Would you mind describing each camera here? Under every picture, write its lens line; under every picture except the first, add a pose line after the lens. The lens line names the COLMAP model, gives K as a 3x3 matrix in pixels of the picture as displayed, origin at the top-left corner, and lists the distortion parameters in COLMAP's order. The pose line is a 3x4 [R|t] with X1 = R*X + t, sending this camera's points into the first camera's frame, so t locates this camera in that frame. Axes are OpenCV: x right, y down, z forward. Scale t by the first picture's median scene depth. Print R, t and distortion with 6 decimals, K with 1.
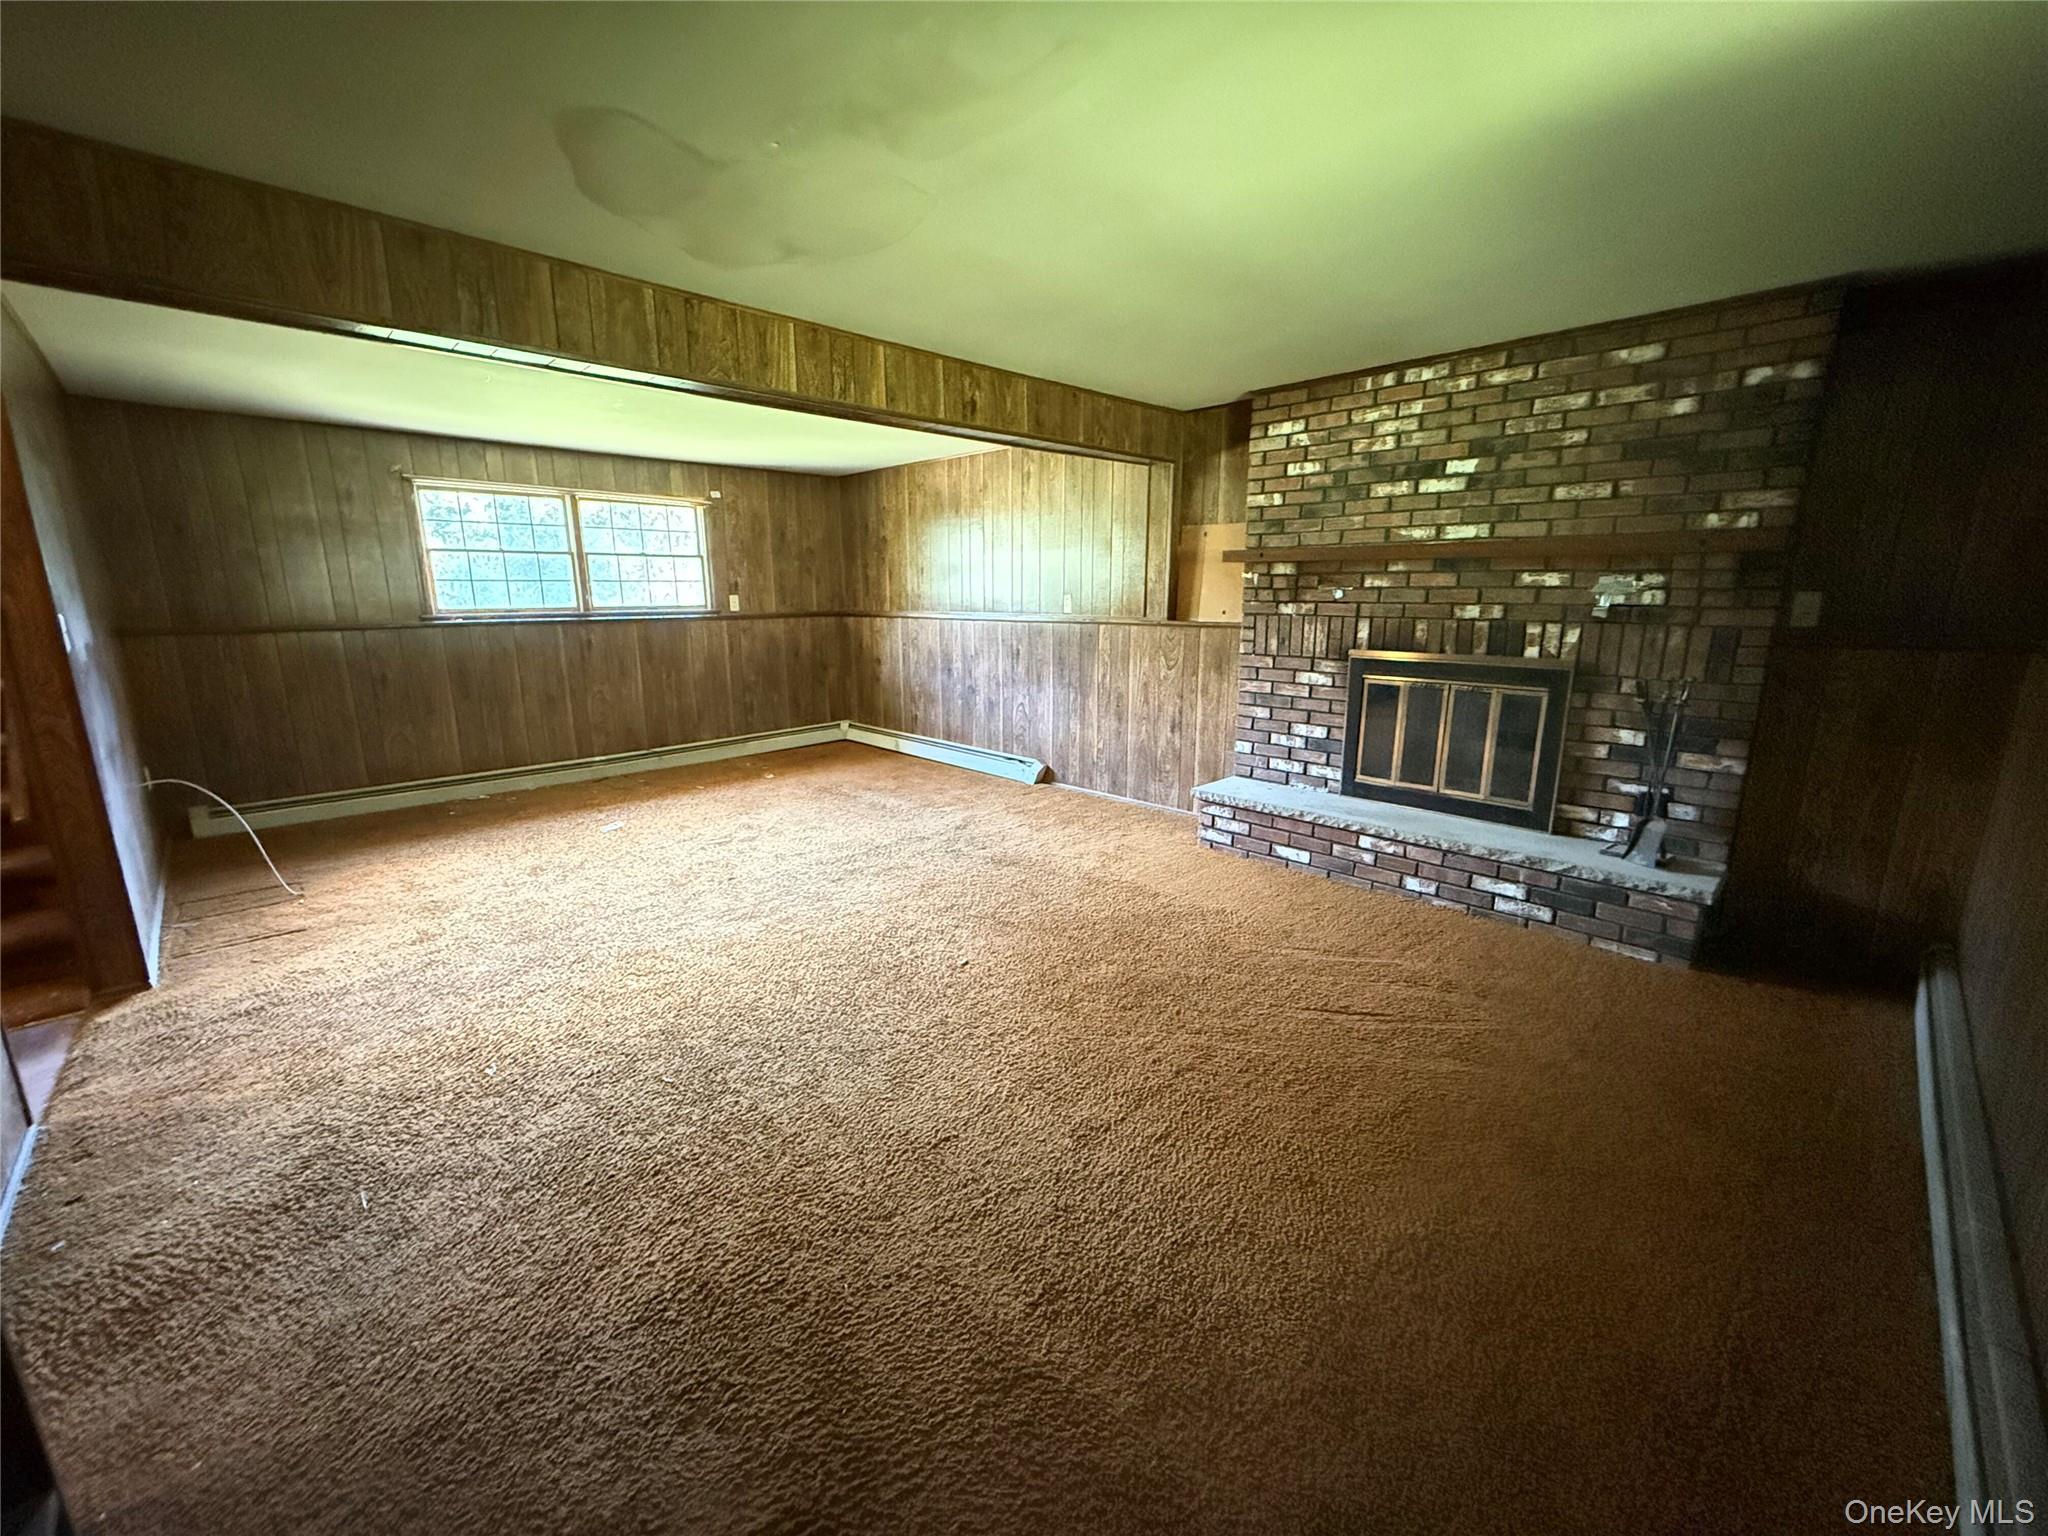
lens RADIAL K [[821.2, 0, 1026.2], [0, 821.2, 772.2], [0, 0, 1]] dist [0.008681, -0.000397]
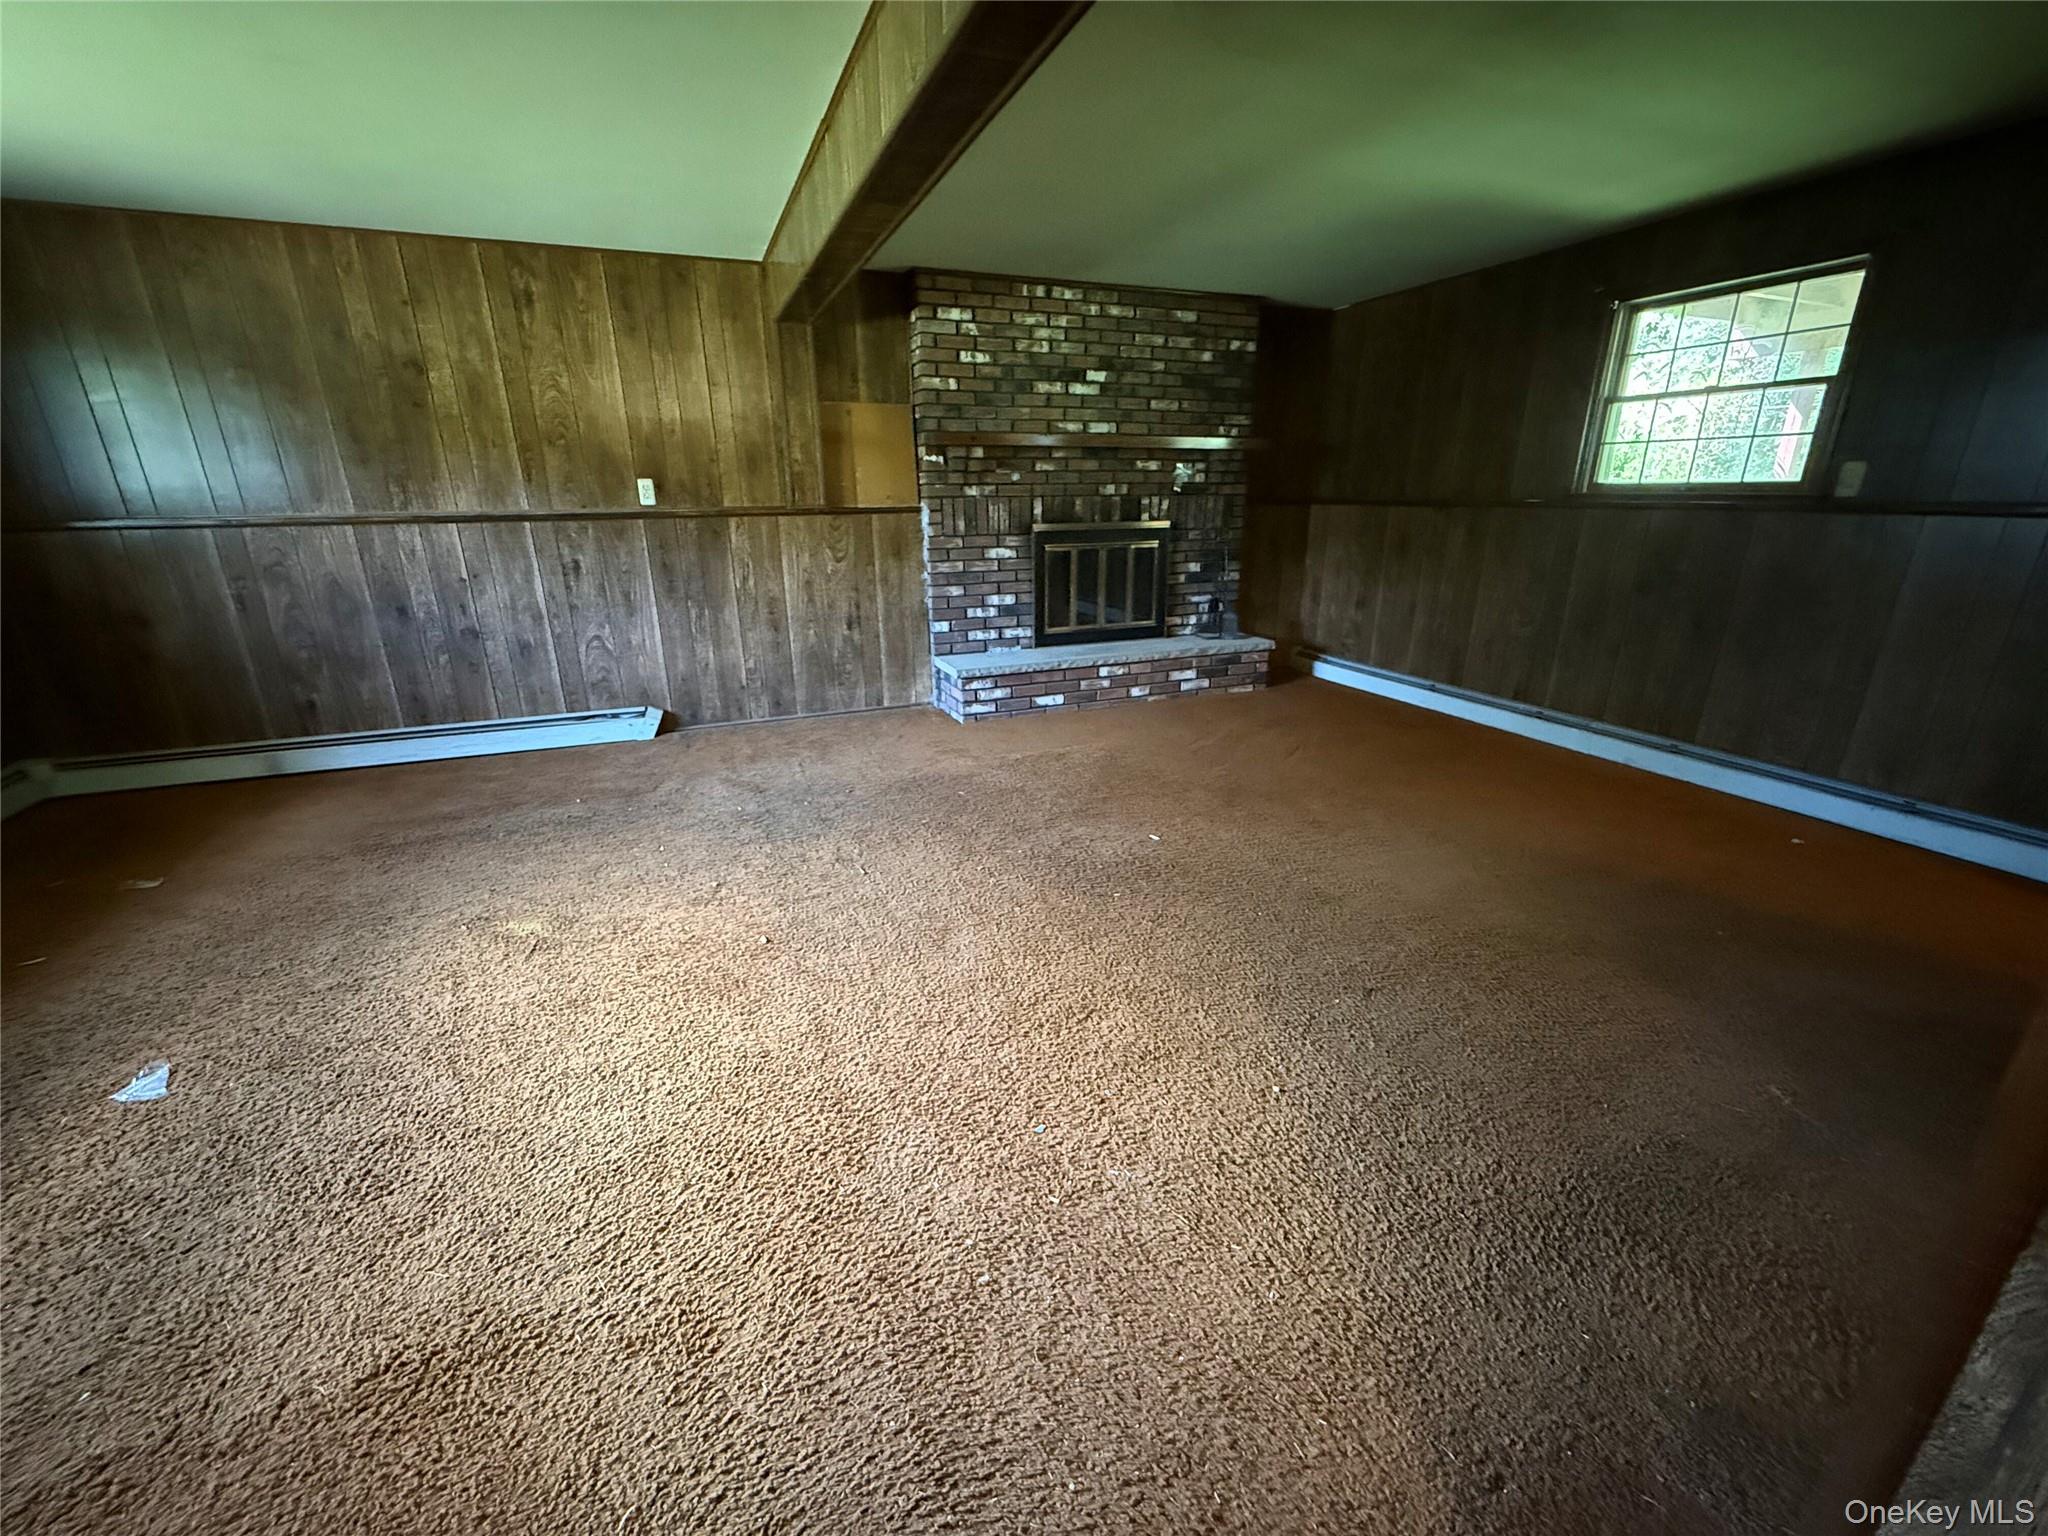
lens RADIAL K [[821.2, 0, 1022.3], [0, 821.2, 767.2], [0, 0, 1]] dist [0.008681, -0.000397]
pose [[0.385175, -0.300467, 0.872559, -0.762196], [0.207575, 0.949491, 0.235329, -0.097641], [-0.899196, 0.090479, 0.428090, 0.530049]]
